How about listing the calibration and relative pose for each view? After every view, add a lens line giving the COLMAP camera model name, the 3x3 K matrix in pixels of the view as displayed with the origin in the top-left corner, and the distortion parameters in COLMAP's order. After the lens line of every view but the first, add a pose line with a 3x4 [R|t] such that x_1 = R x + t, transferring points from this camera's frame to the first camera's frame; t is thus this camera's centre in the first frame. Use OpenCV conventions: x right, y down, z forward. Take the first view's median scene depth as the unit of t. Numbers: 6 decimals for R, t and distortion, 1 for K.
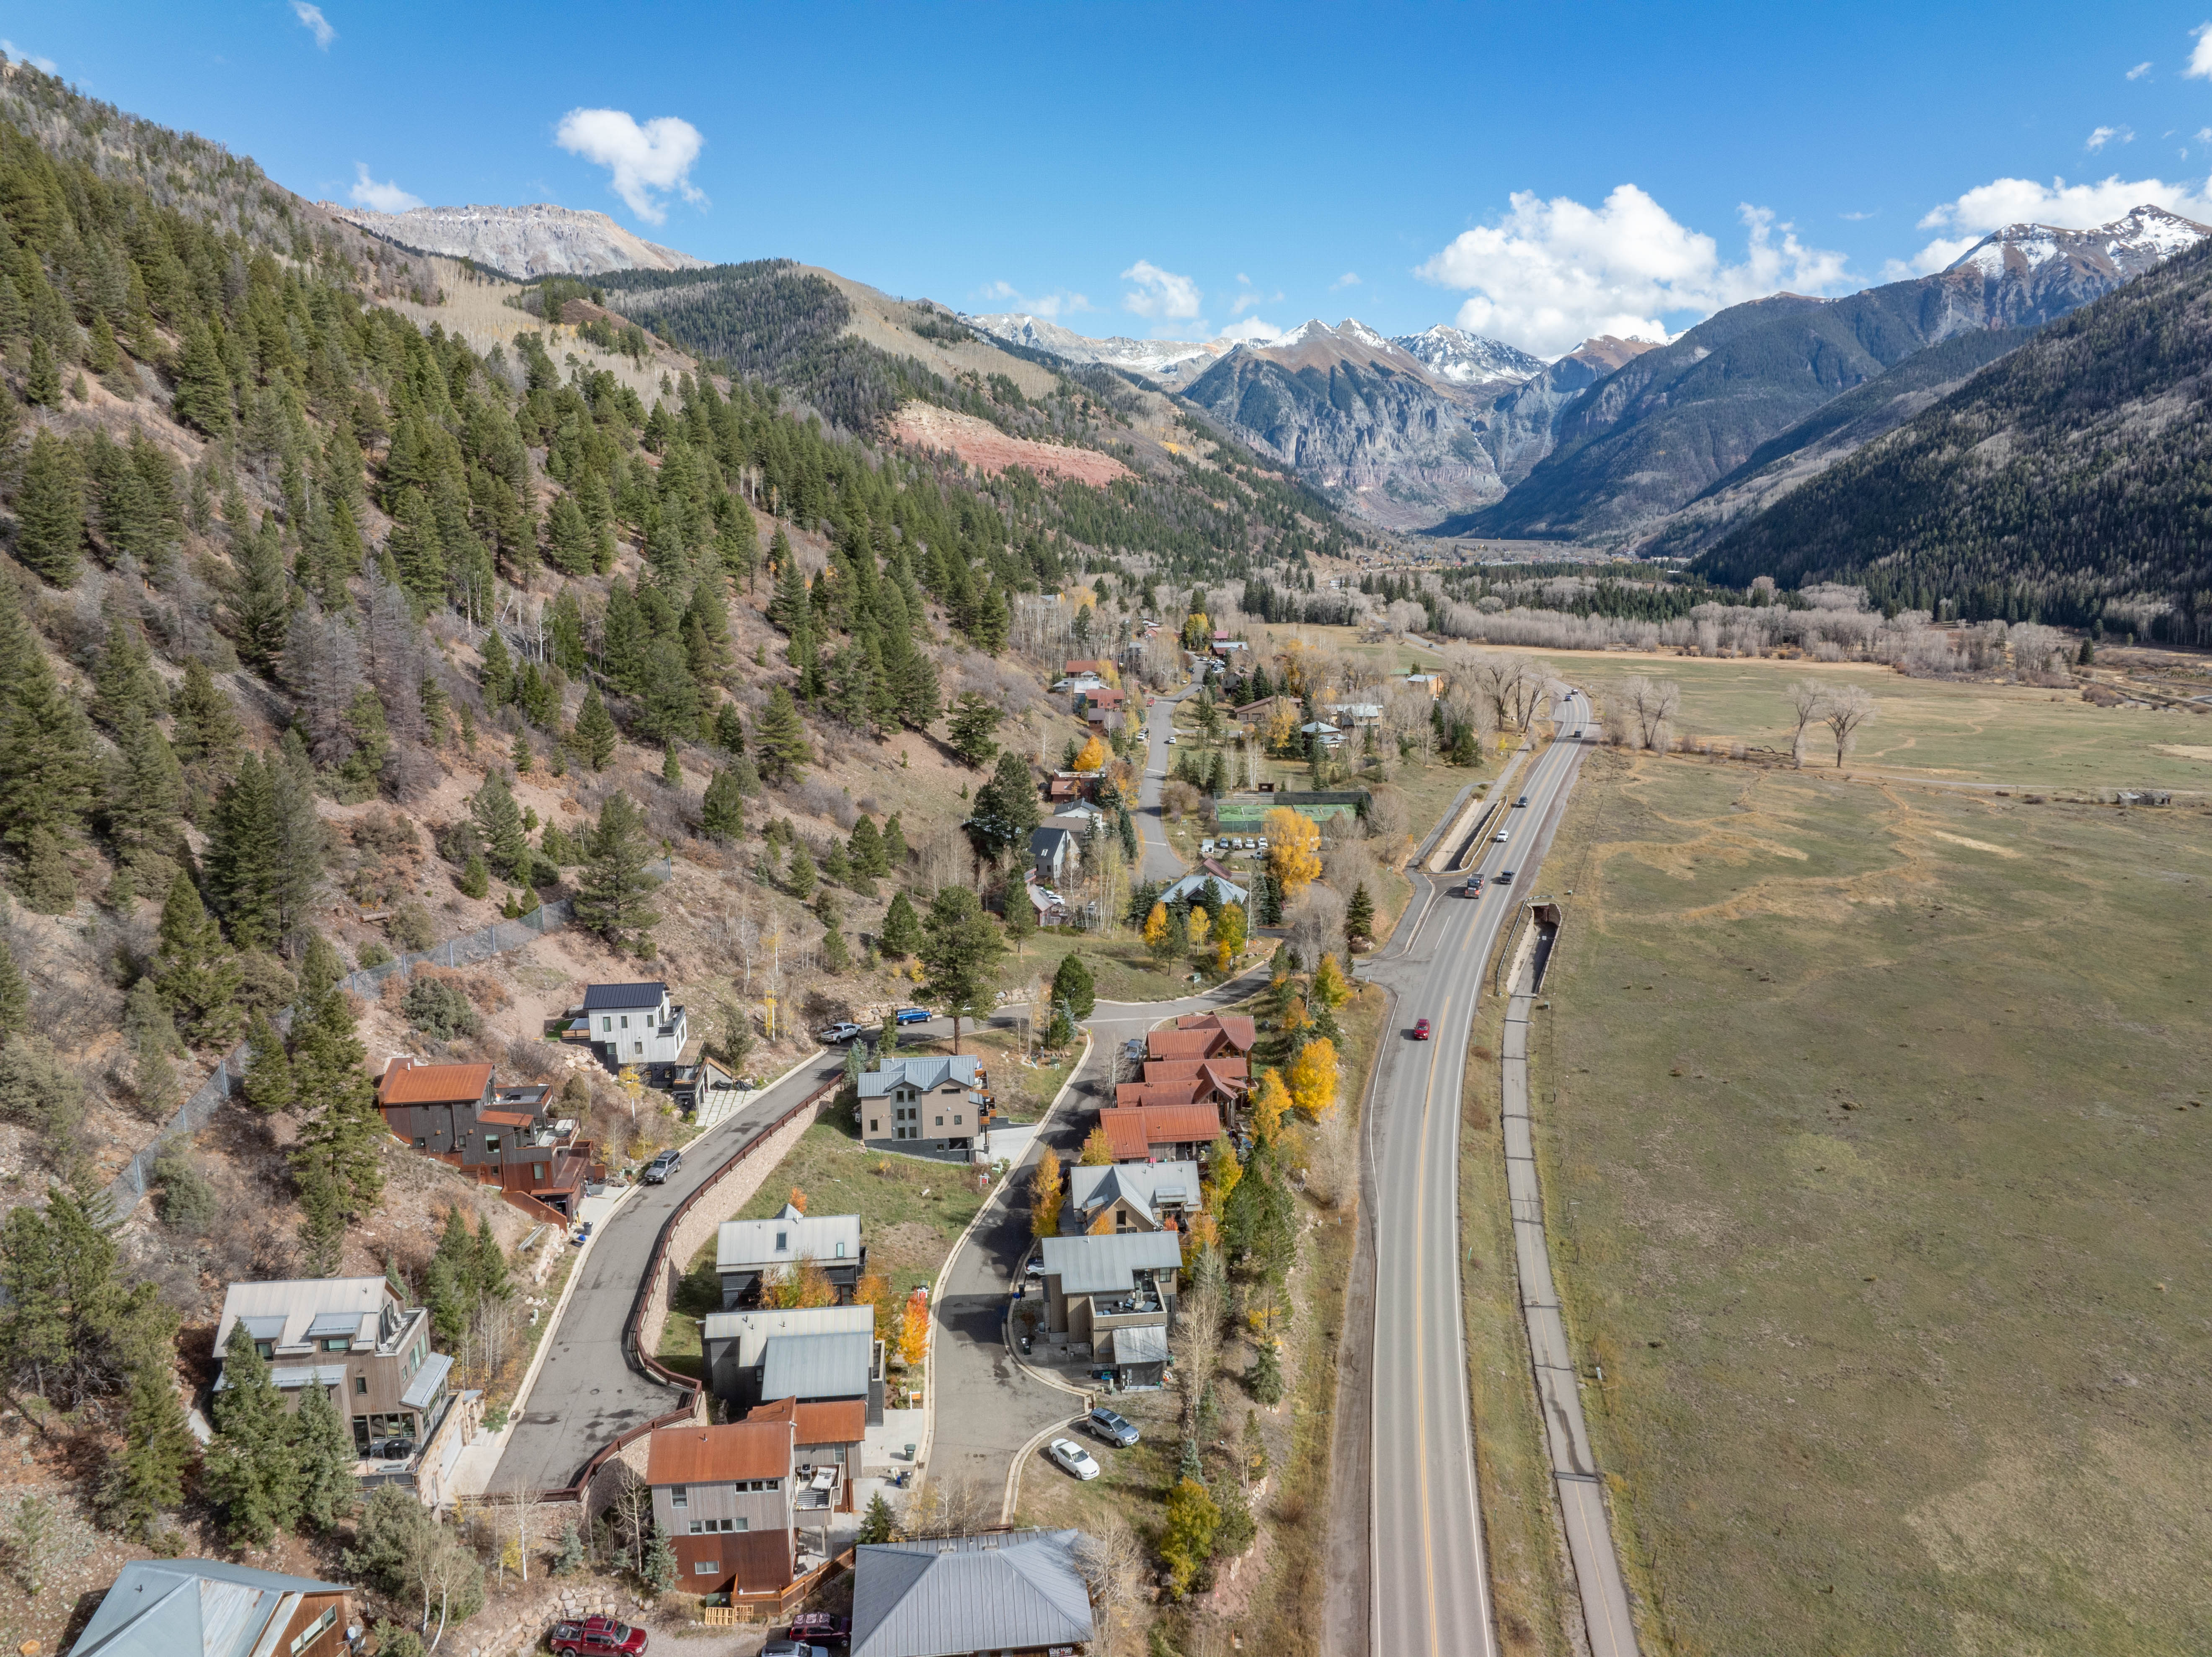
lens RADIAL K [[1581.9, 0, 1111.5], [0, 1581.9, 804.5], [0, 0, 1]] dist [-0.062157, 0.038016]
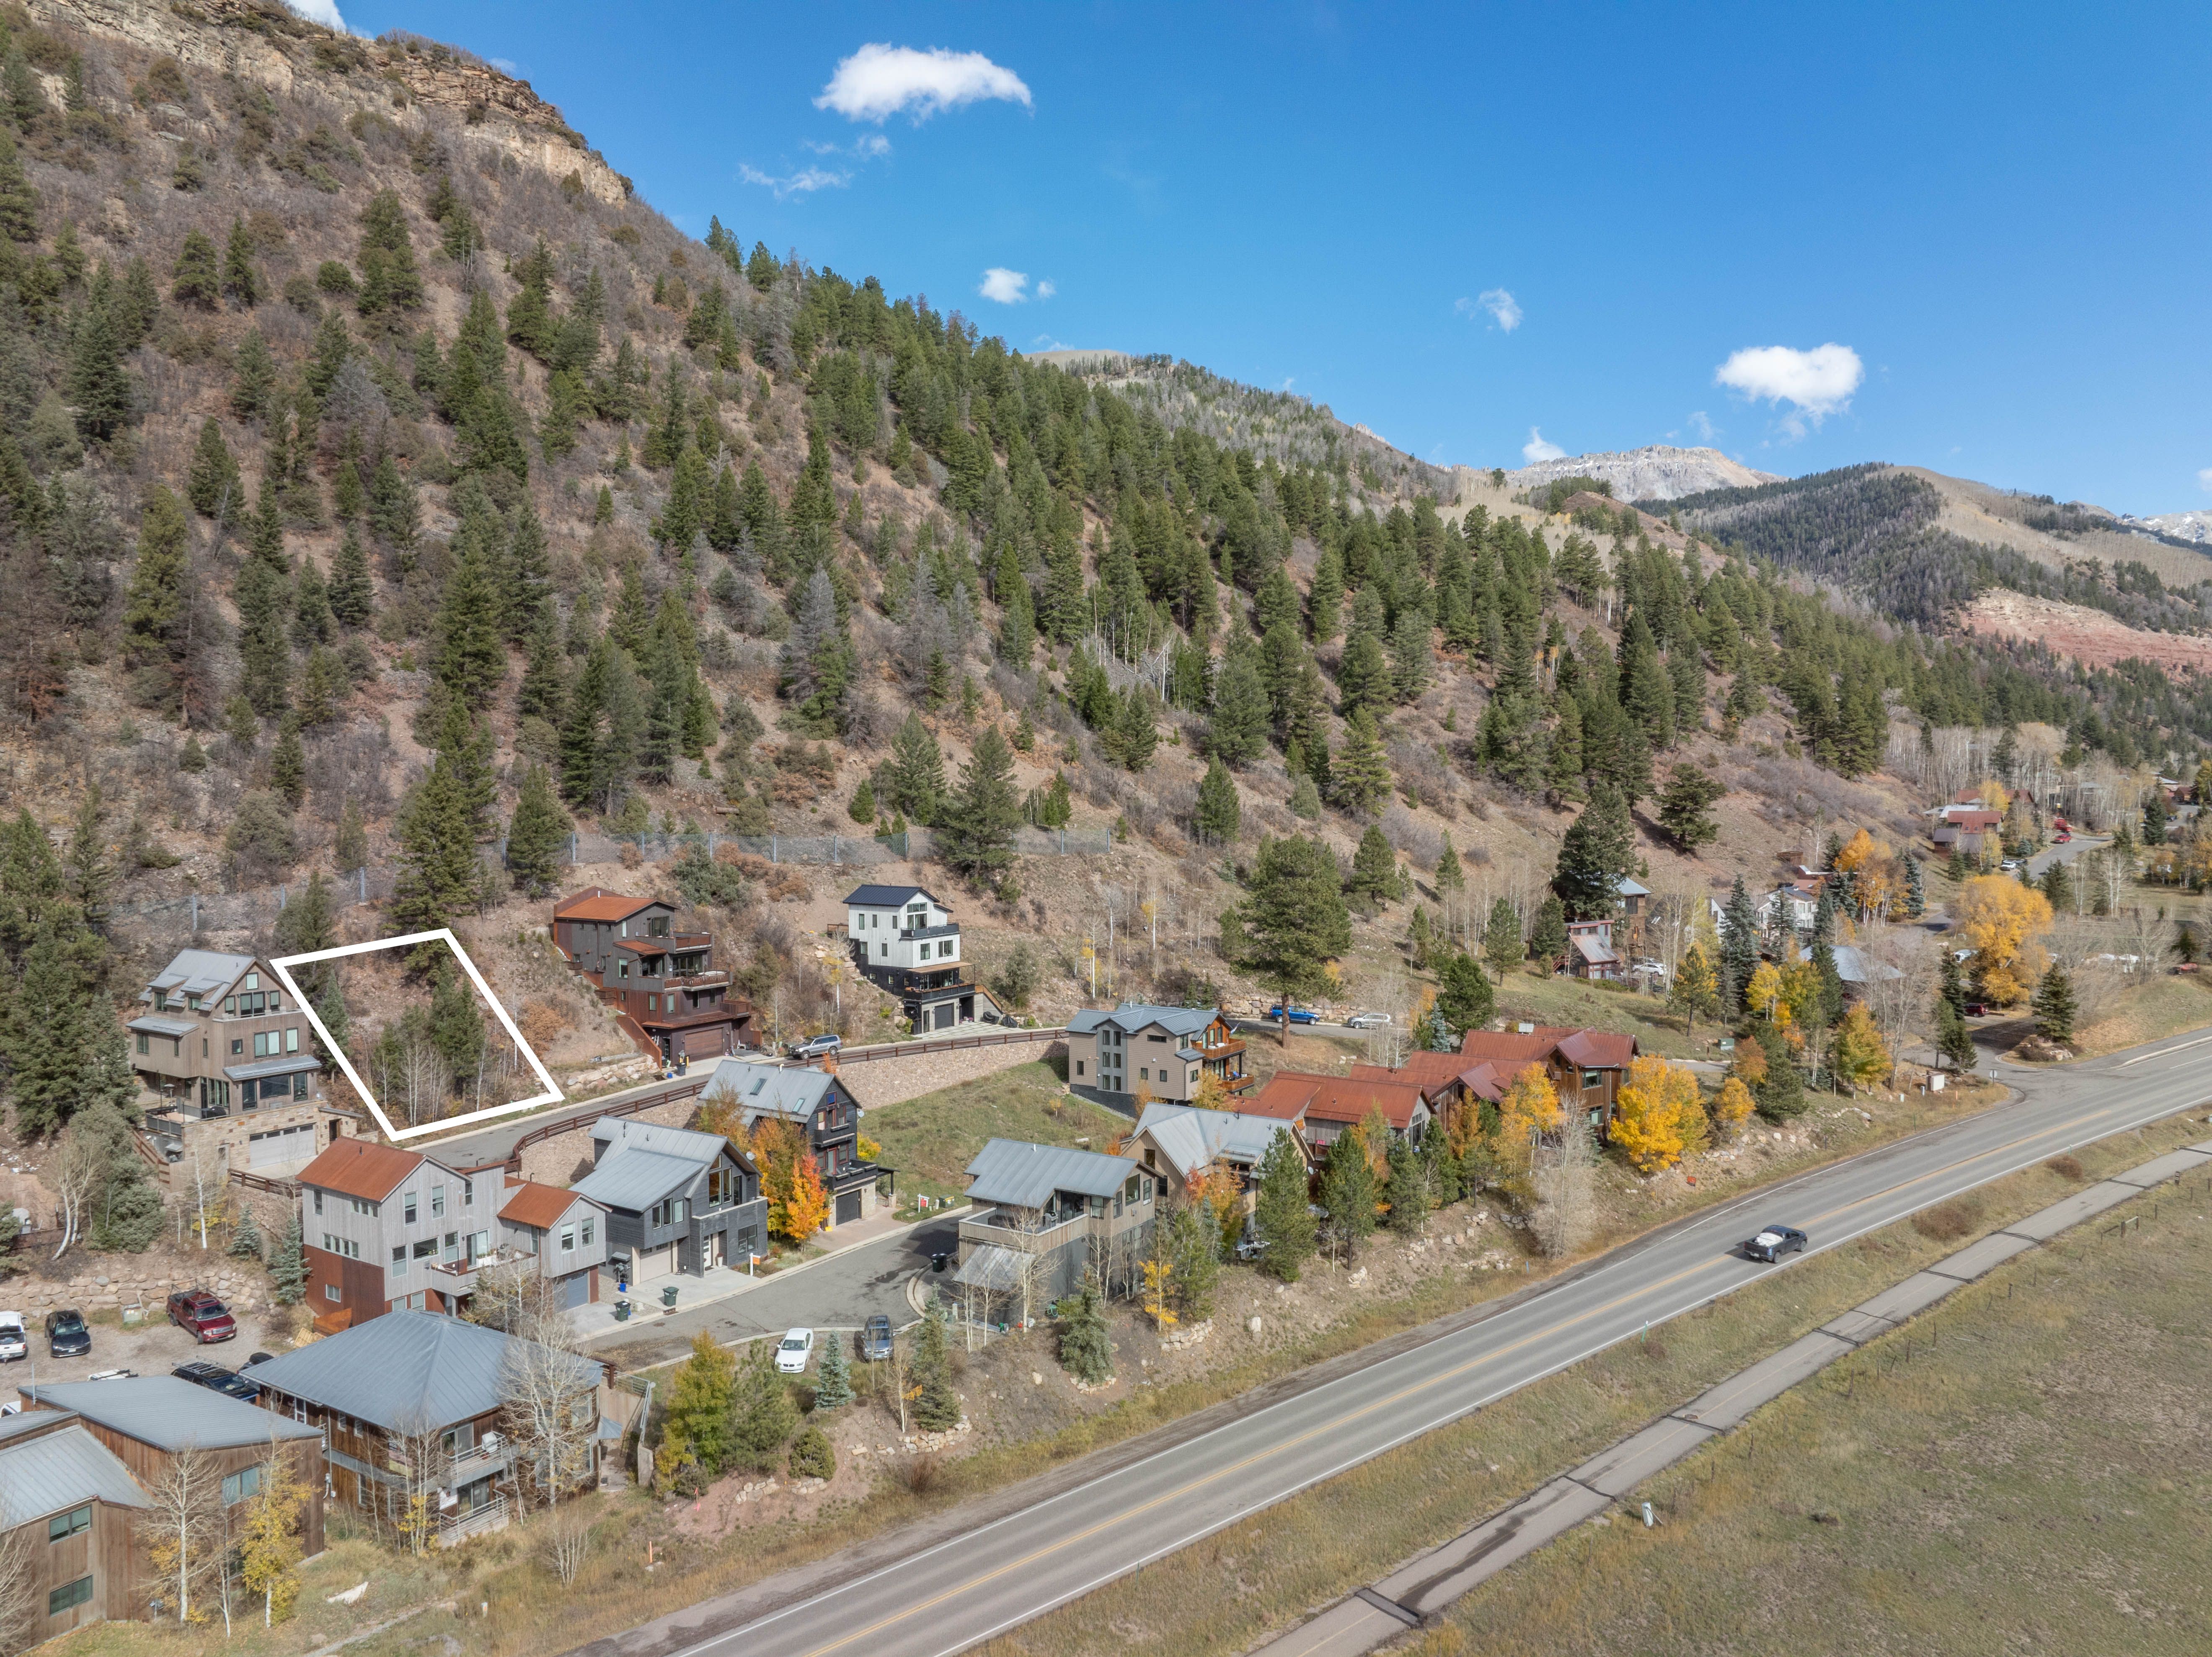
lens RADIAL K [[1571.4, 0, 1101.5], [0, 1571.4, 810.7], [0, 0, 1]] dist [-0.061989, 0.044794]
pose [[0.773109, 0.019458, -0.633975, 0.067422], [-0.110811, 0.988301, -0.104797, 0.025652], [0.624519, 0.151271, 0.766220, 0.054473]]
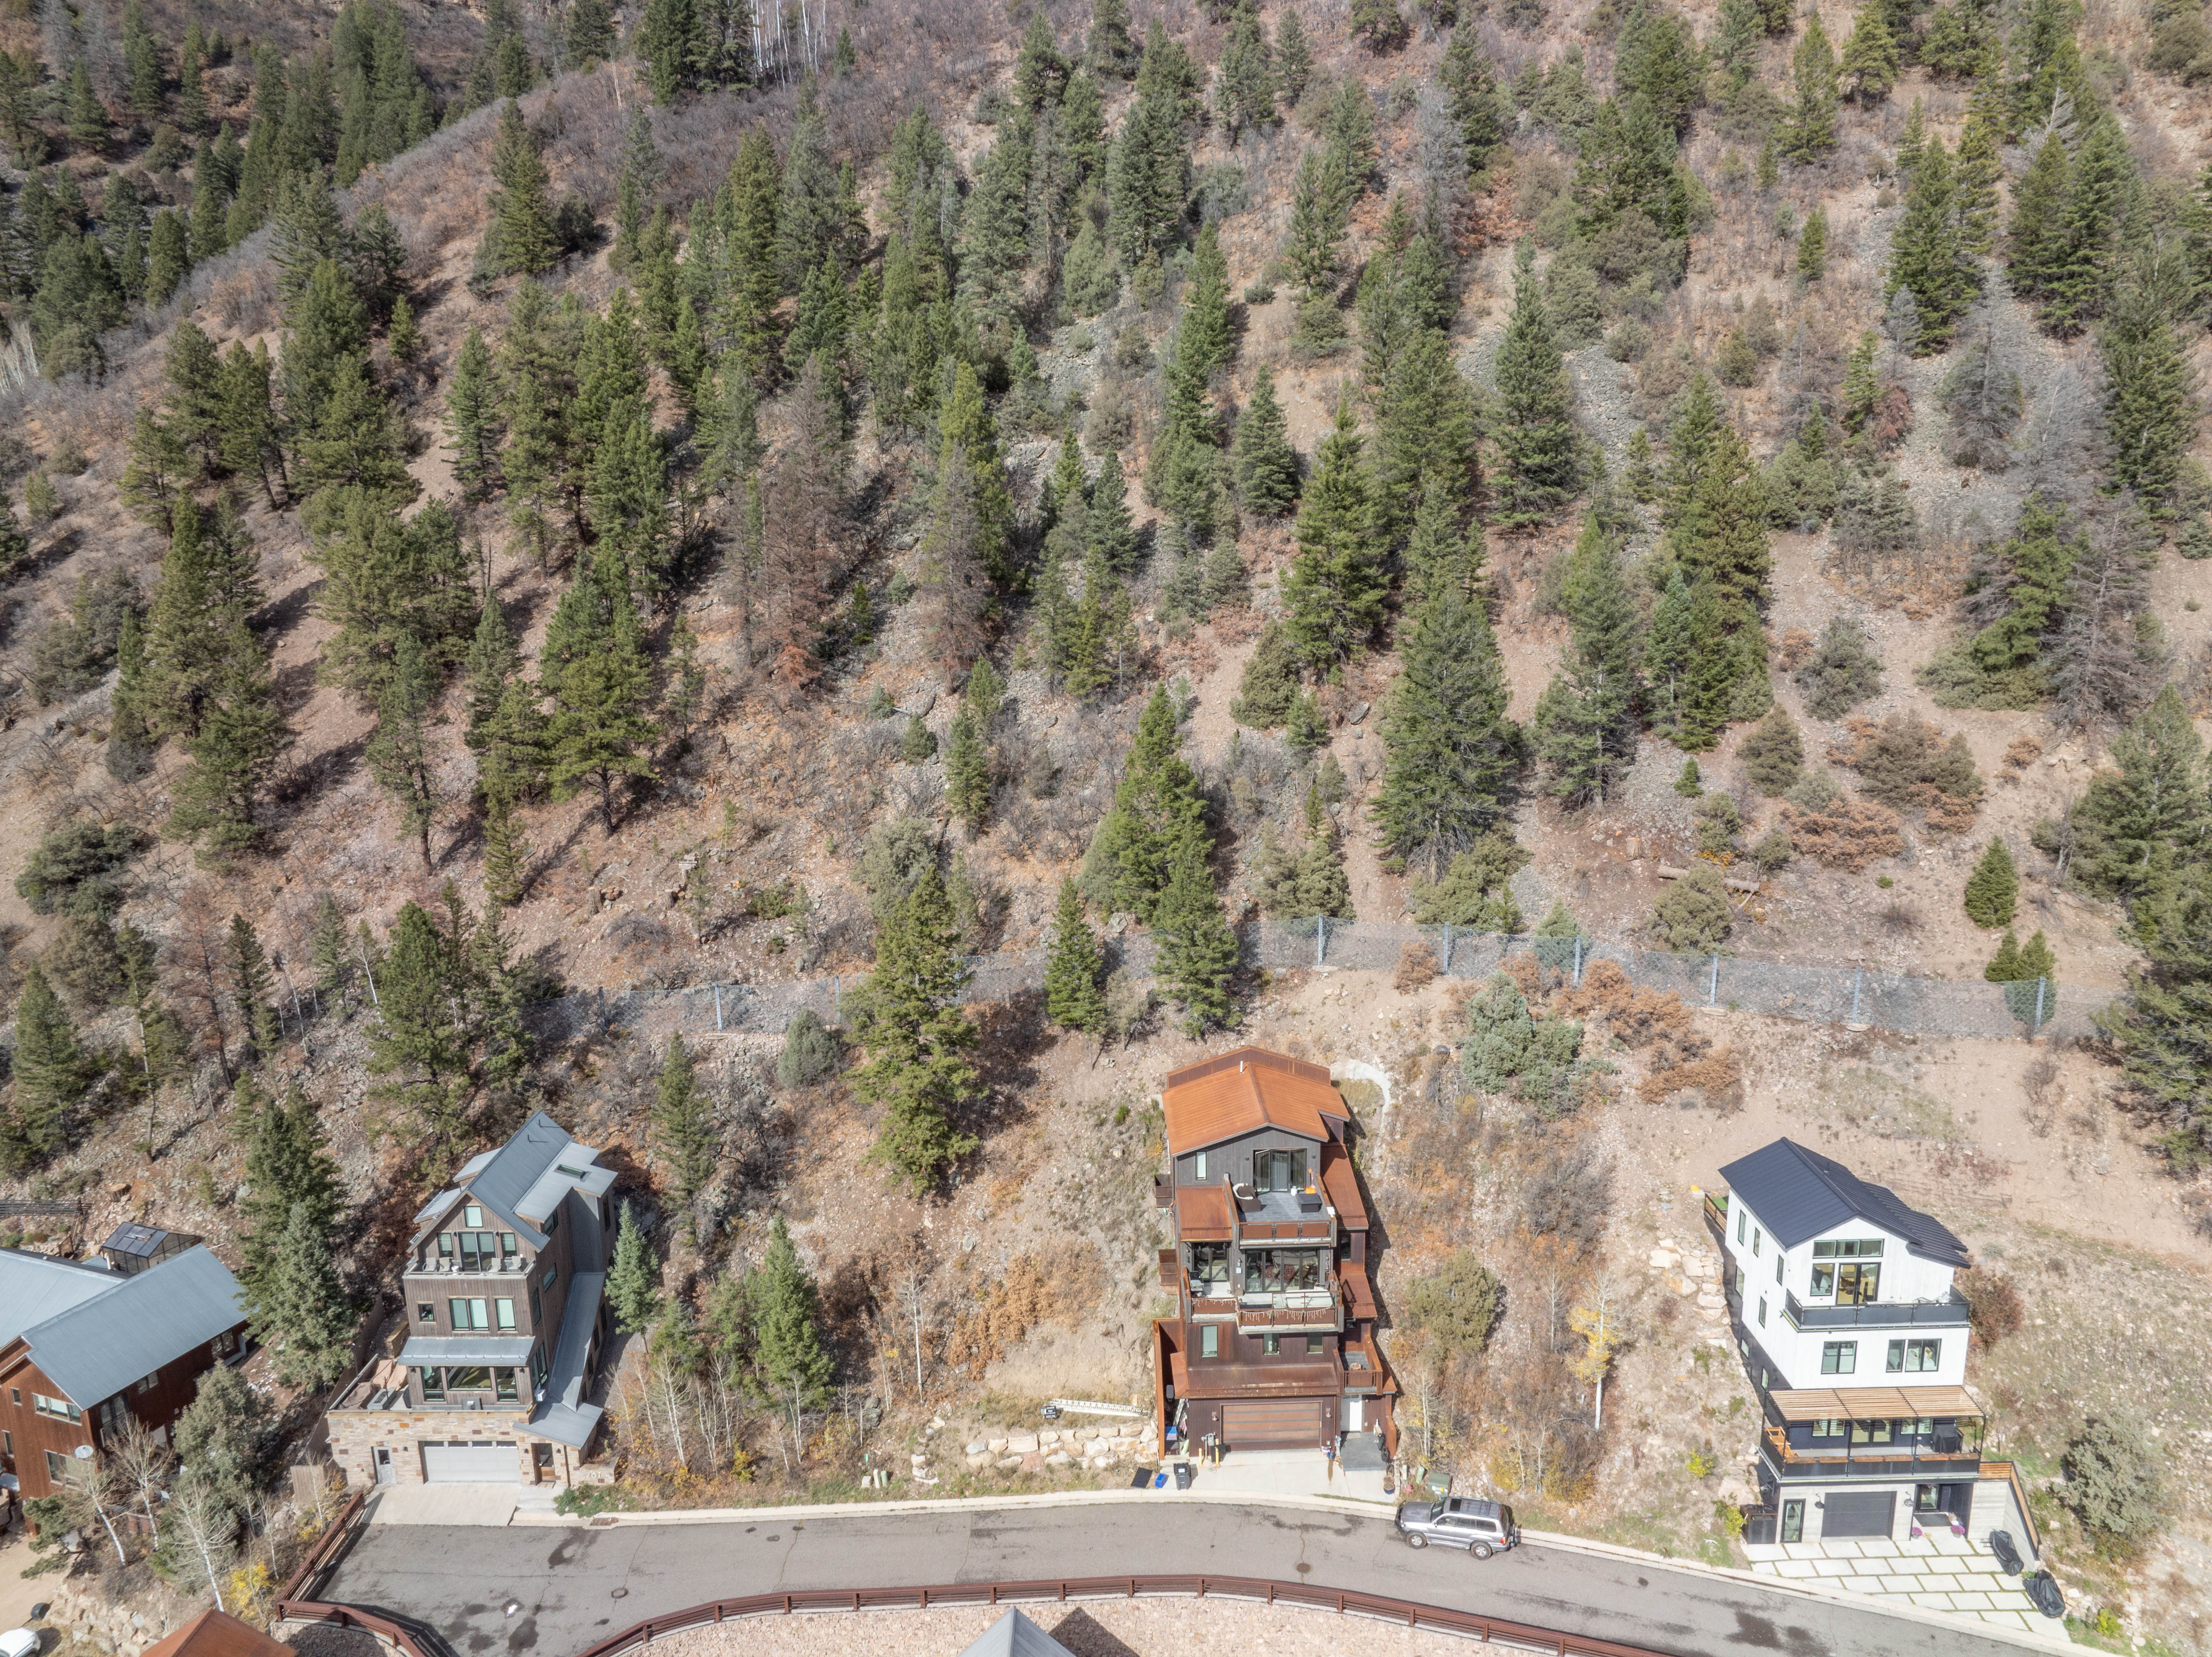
lens RADIAL K [[1574.9, 0, 1110.4], [0, 1574.9, 800.1], [0, 0, 1]] dist [-0.055282, 0.031199]
pose [[-0.120013, 0.204316, -0.971520, 0.018629], [-0.143941, 0.964672, 0.220657, -0.008669], [0.982282, 0.166323, -0.086363, 0.136869]]
